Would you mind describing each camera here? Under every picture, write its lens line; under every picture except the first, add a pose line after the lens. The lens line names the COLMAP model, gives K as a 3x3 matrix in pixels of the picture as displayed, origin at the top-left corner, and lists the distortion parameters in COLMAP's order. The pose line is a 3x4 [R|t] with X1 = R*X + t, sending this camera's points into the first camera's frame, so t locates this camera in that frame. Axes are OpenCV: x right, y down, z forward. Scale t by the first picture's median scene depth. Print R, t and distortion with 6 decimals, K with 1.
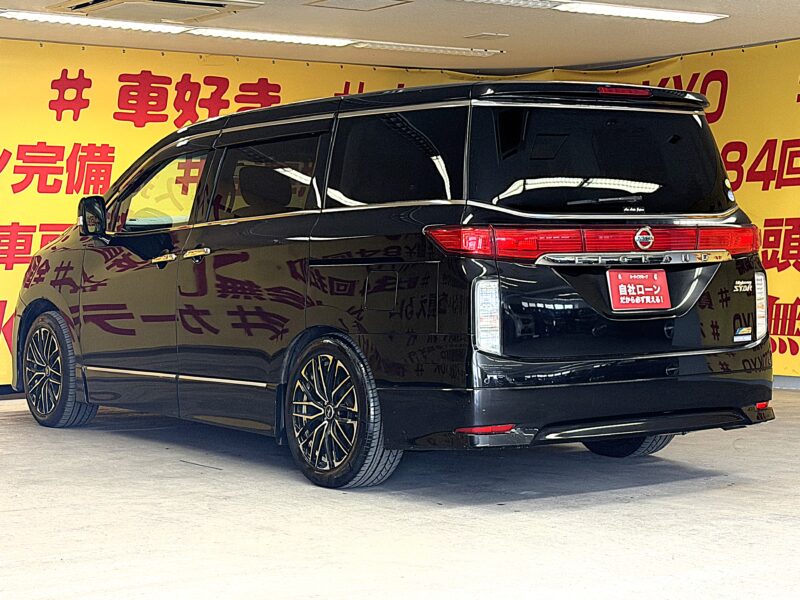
lens RADIAL K [[1618.1, 0, 394.3], [0, 1618.1, 298.4], [0, 0, 1]] dist [0.116478, 0.000000]
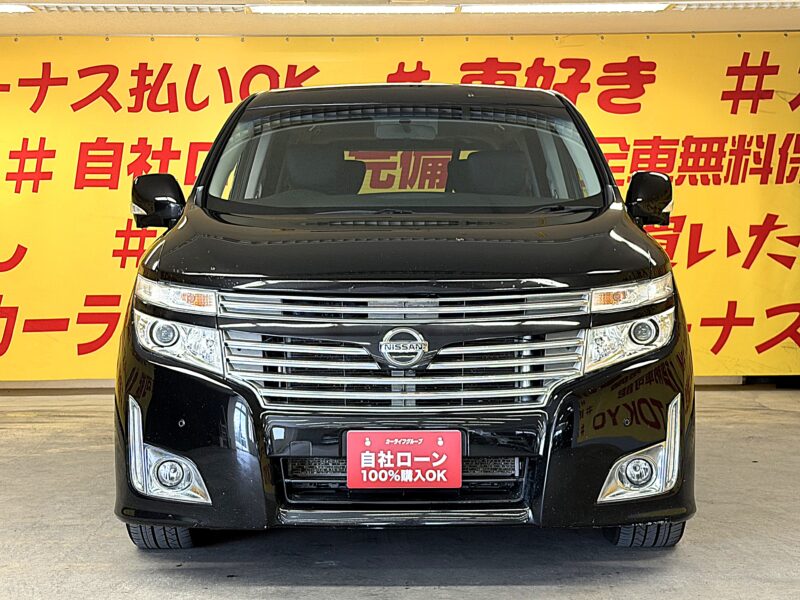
lens RADIAL K [[1438.8, 0, 393.5], [0, 1438.8, 305.3], [0, 0, 1]] dist [0.126030, 0.000000]
pose [[0.812623, 0.026935, -0.582167, 0.308292], [-0.018620, 0.999621, 0.020258, -0.011344], [0.582492, -0.005622, 0.812817, 0.286207]]
